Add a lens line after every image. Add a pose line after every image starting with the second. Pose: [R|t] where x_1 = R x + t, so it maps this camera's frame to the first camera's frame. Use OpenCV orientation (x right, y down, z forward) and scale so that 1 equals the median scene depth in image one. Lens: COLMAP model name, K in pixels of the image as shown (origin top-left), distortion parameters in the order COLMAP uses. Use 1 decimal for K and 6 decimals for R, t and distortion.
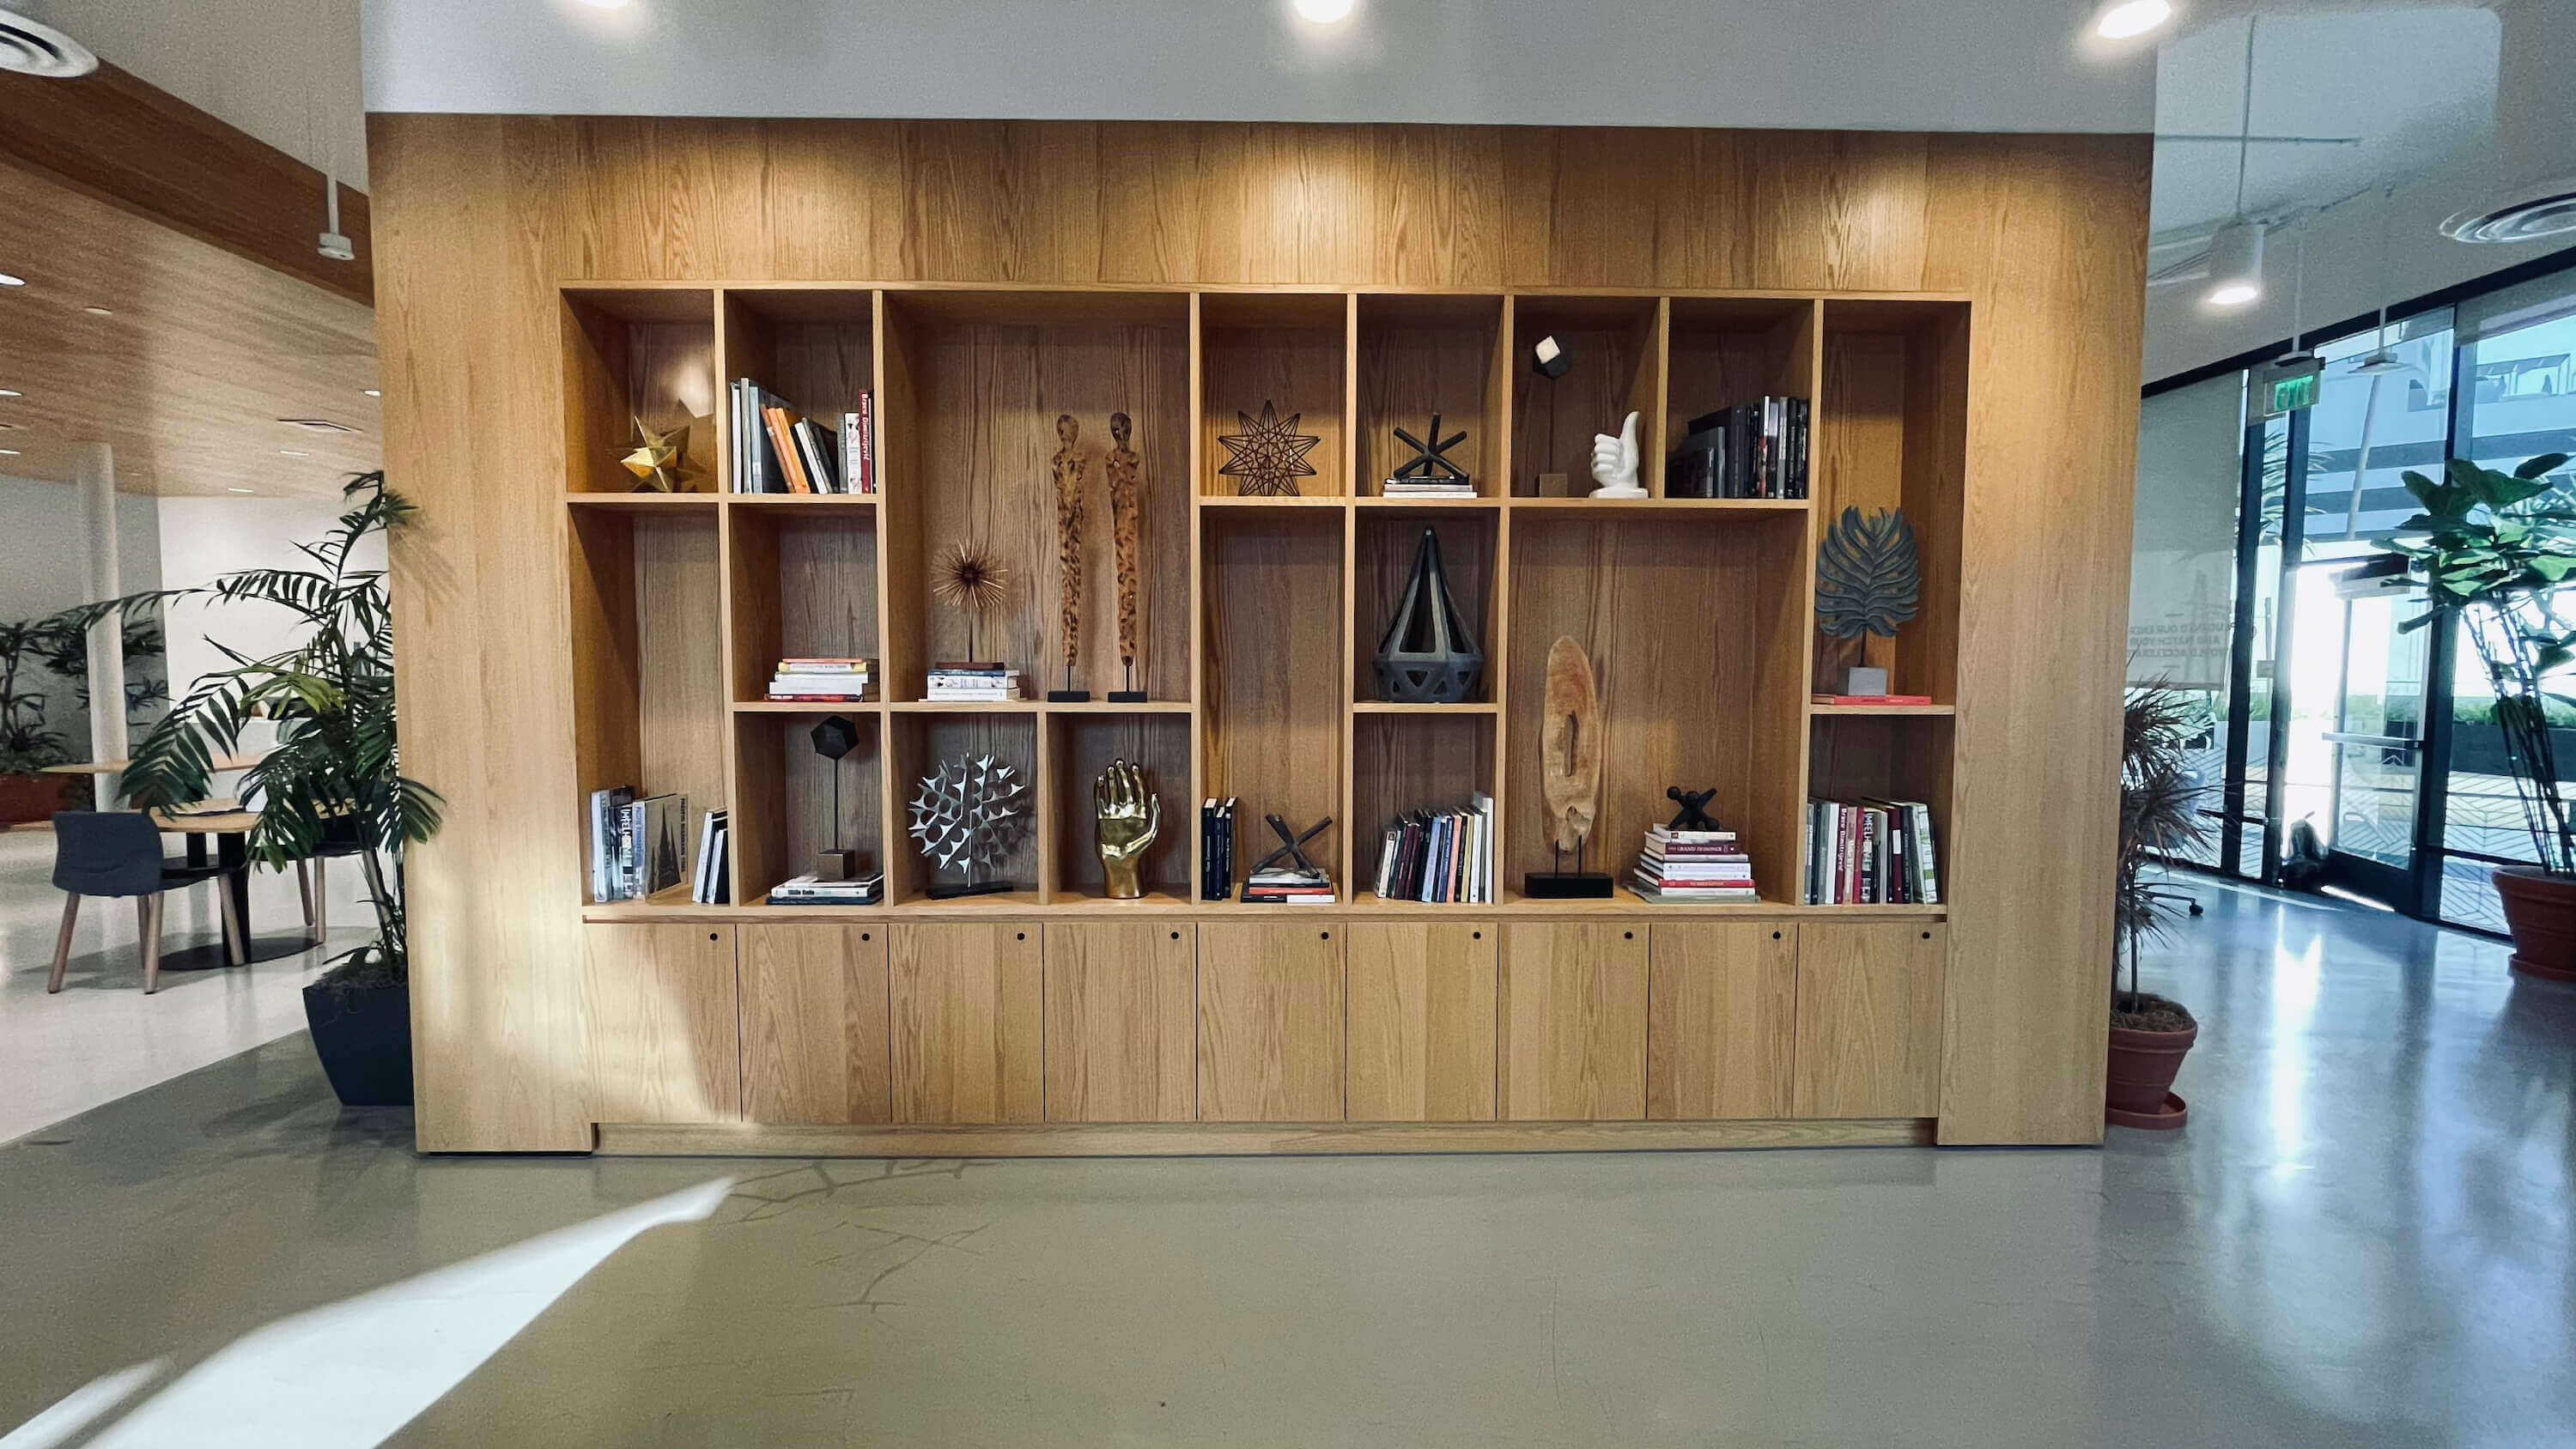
lens RADIAL K [[1057.7, 0, 1288.0], [0, 1057.7, 724.5], [0, 0, 1]] dist [0.001941, 0.000006]
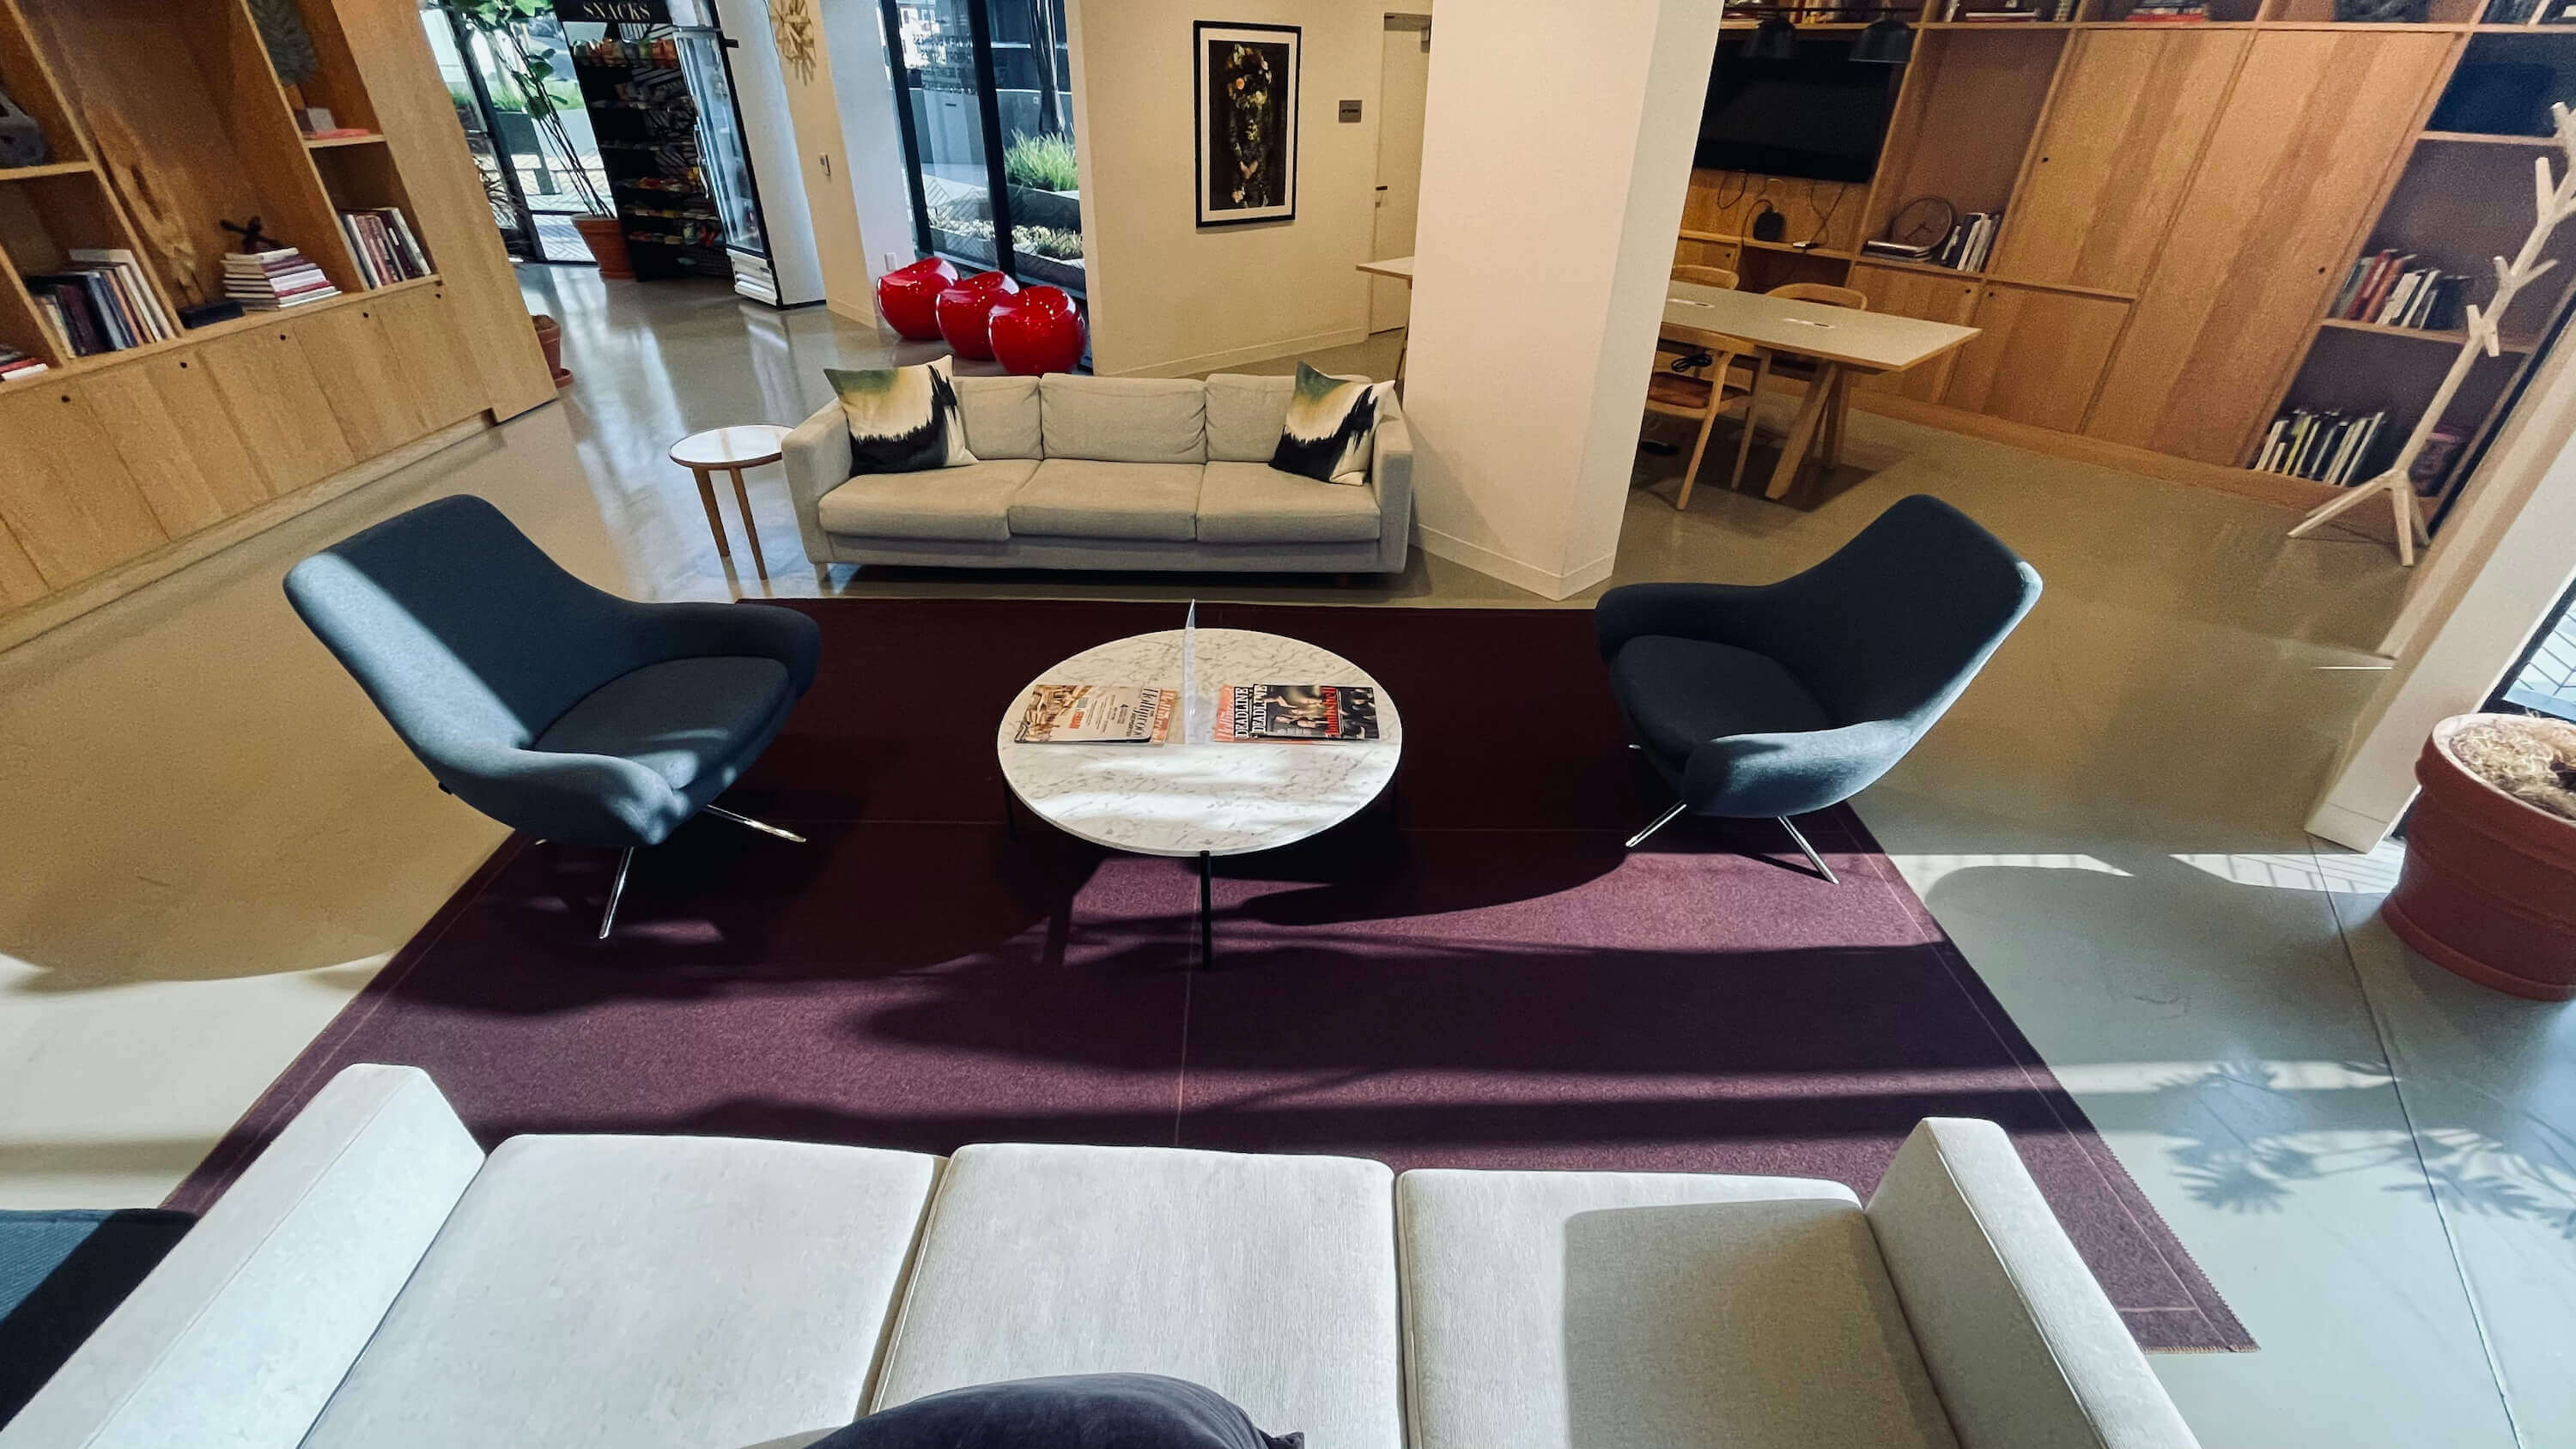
lens RADIAL K [[1057.6, 0, 1294.4], [0, 1057.6, 729.5], [0, 0, 1]] dist [-0.004625, 0.000587]
pose [[0.062882, -0.544951, 0.836107, -1.038642], [0.046226, 0.838456, 0.543005, -0.061550], [-0.996950, 0.004505, 0.077914, -0.442766]]
